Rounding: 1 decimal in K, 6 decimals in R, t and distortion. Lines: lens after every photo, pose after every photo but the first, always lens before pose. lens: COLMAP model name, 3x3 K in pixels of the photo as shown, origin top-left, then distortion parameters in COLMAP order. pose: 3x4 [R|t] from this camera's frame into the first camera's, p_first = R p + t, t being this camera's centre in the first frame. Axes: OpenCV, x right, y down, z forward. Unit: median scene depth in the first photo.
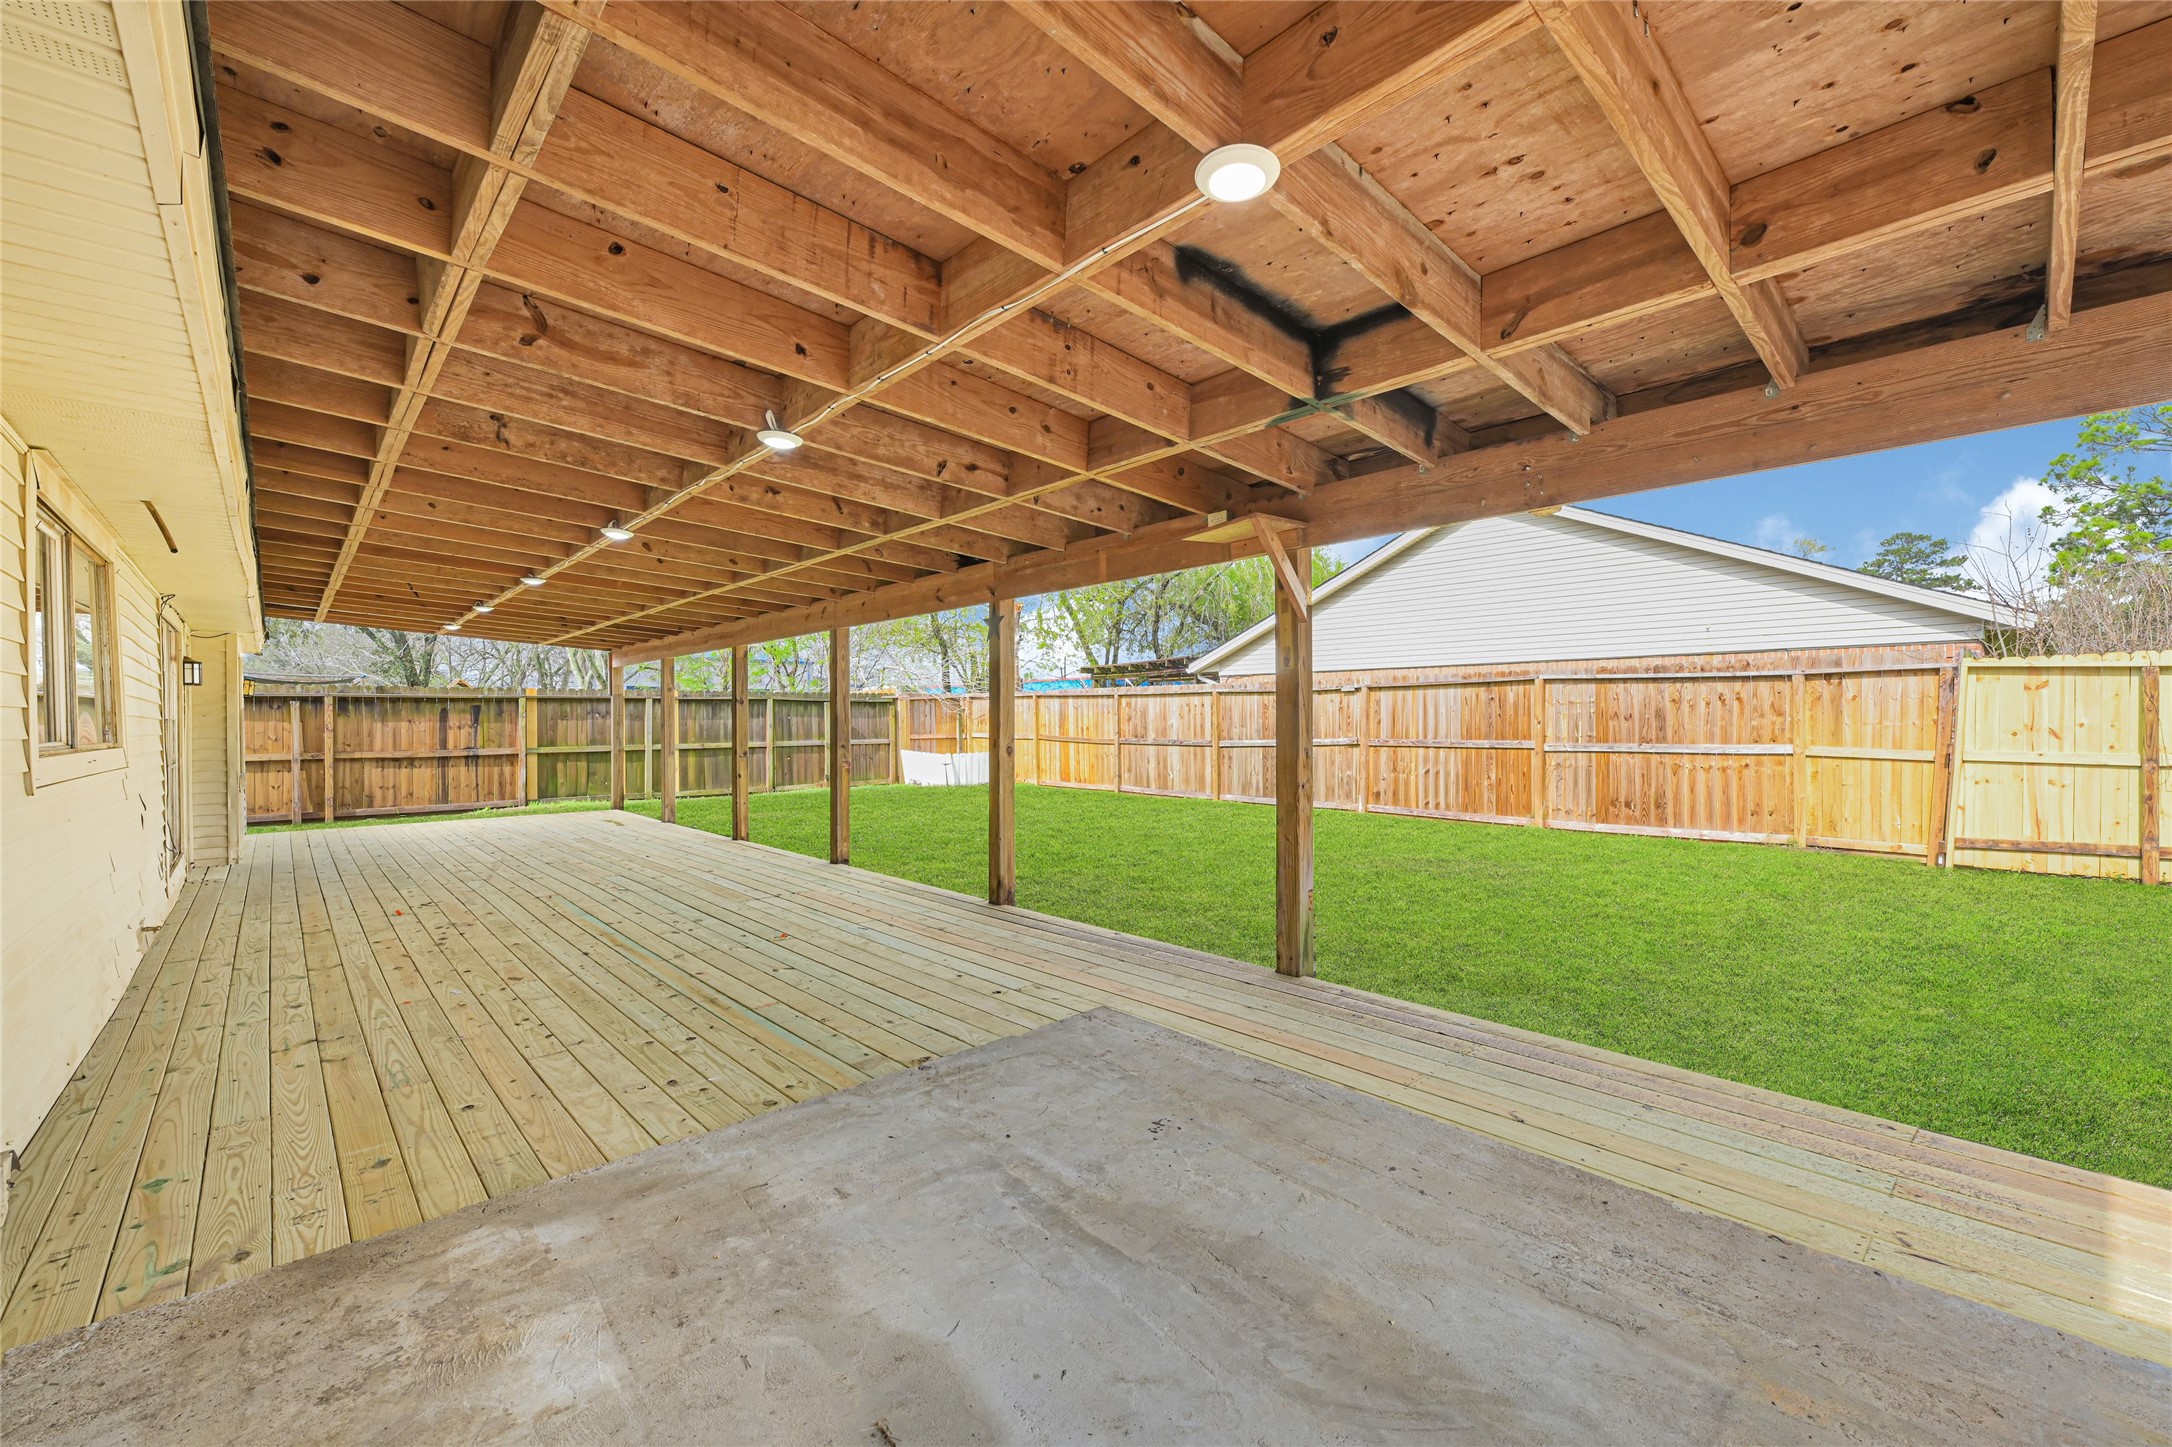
lens RADIAL K [[898.1, 0, 1086.0], [0, 898.1, 723.5], [0, 0, 1]] dist [-0.000647, 0.000196]
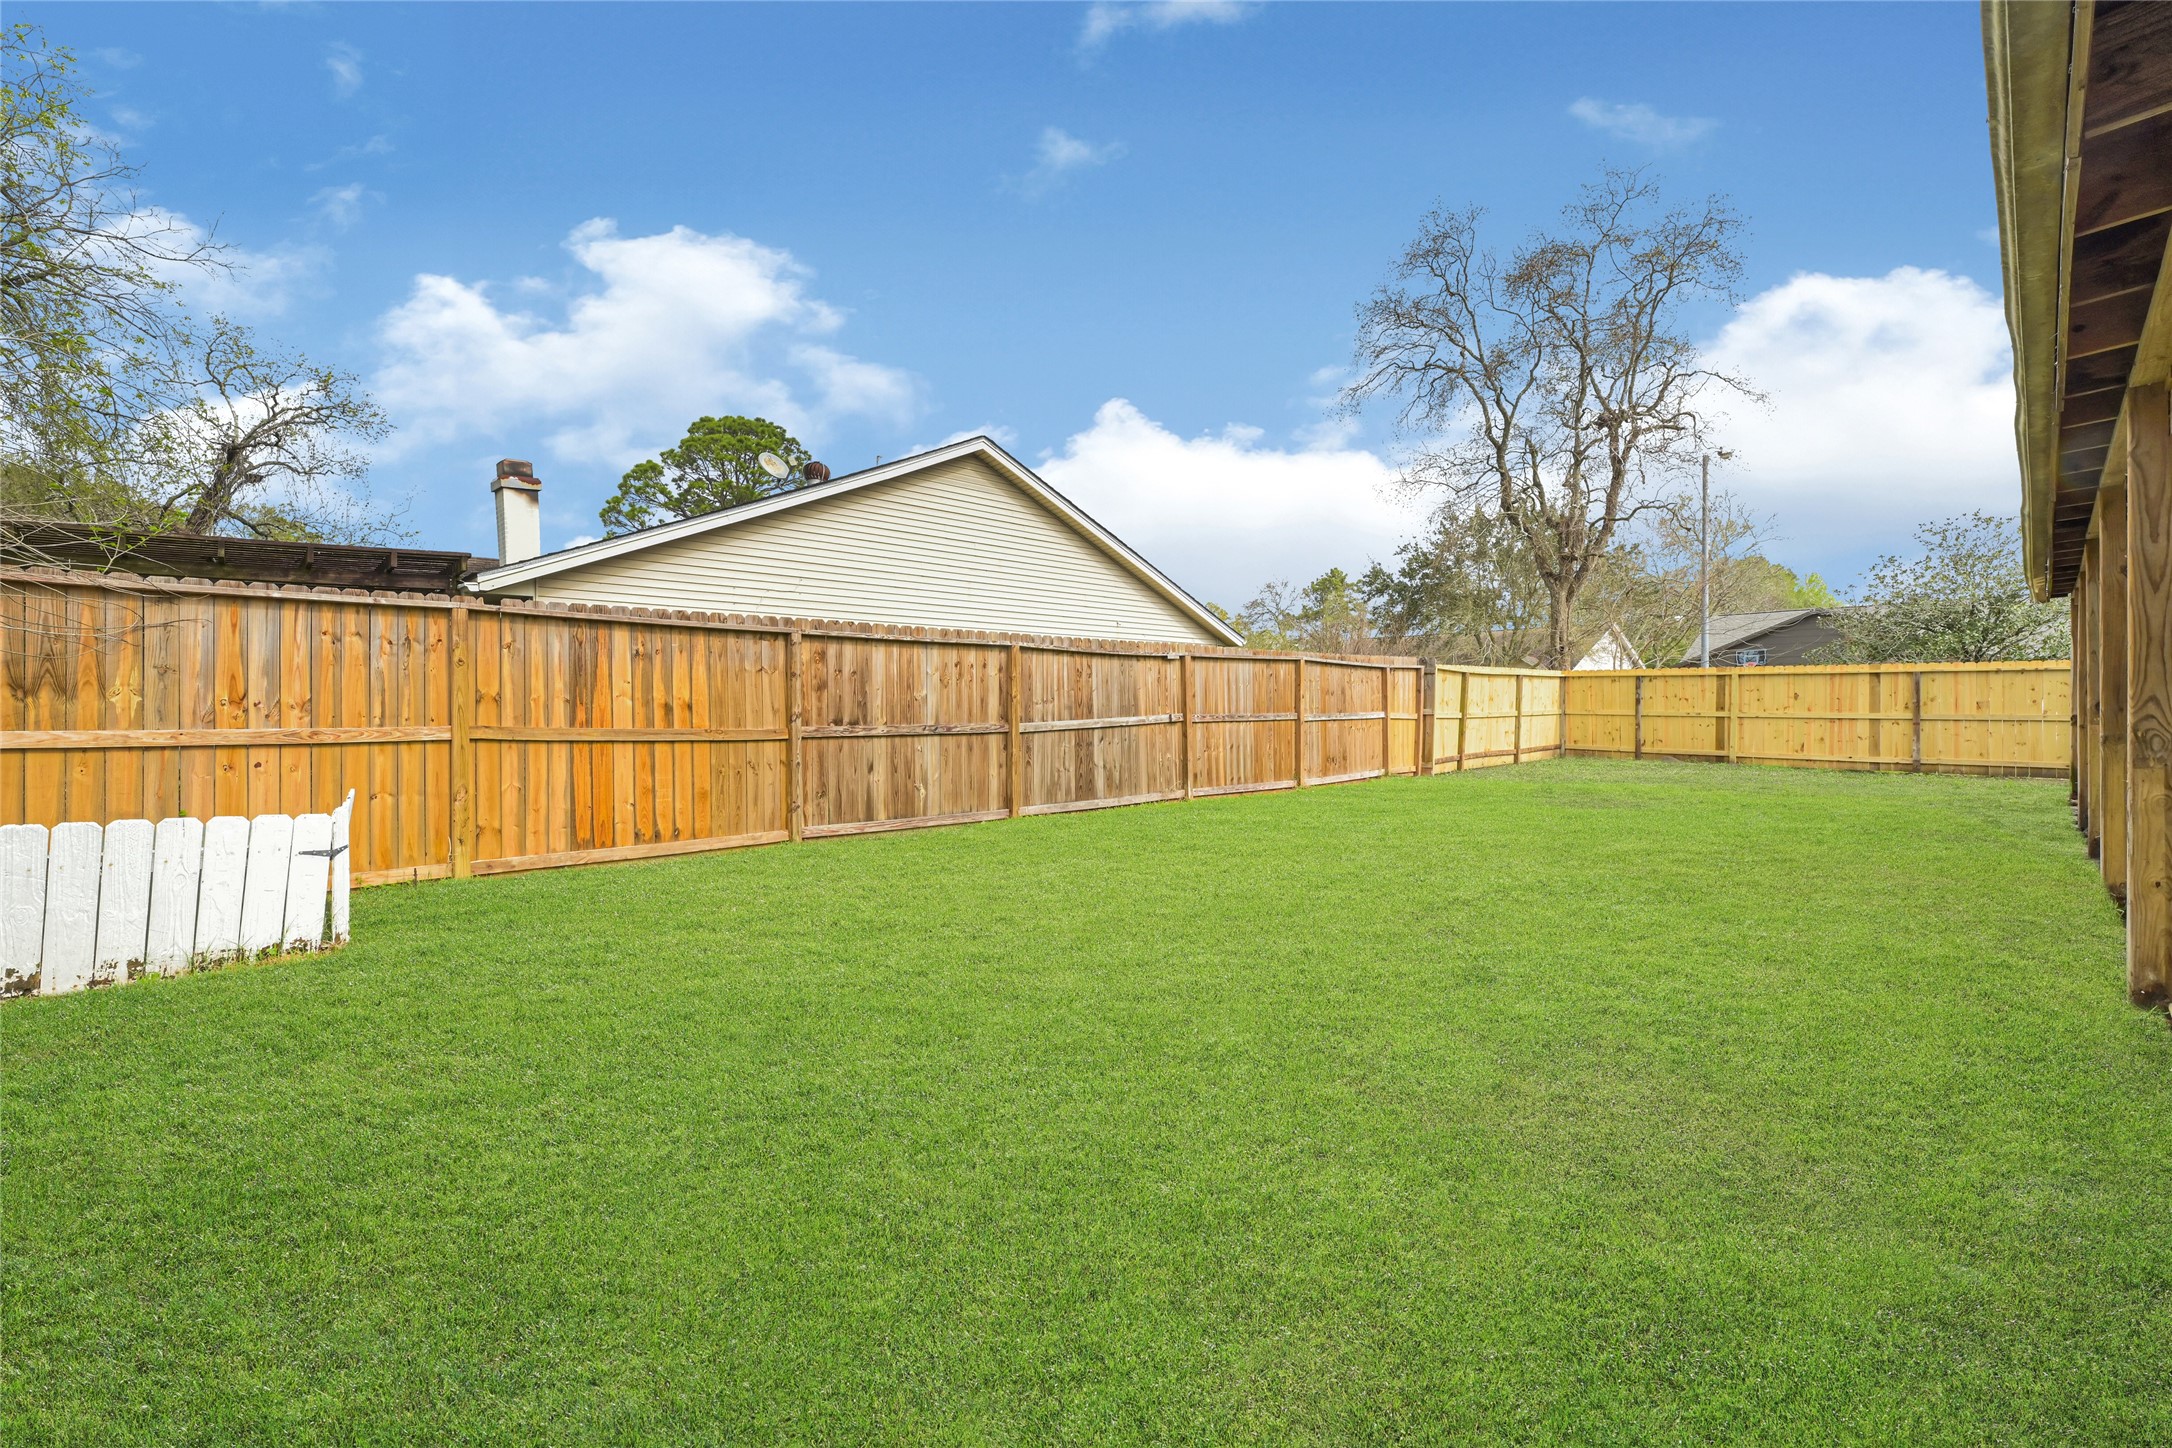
lens RADIAL K [[898.1, 0, 1086.0], [0, 898.1, 724.0], [0, 0, 1]] dist [-0.000647, 0.000196]
pose [[-0.013855, -0.015114, 0.999790, -0.507088], [0.009673, 0.999837, 0.015249, 0.010547], [-0.999857, 0.009882, -0.013706, 1.000007]]
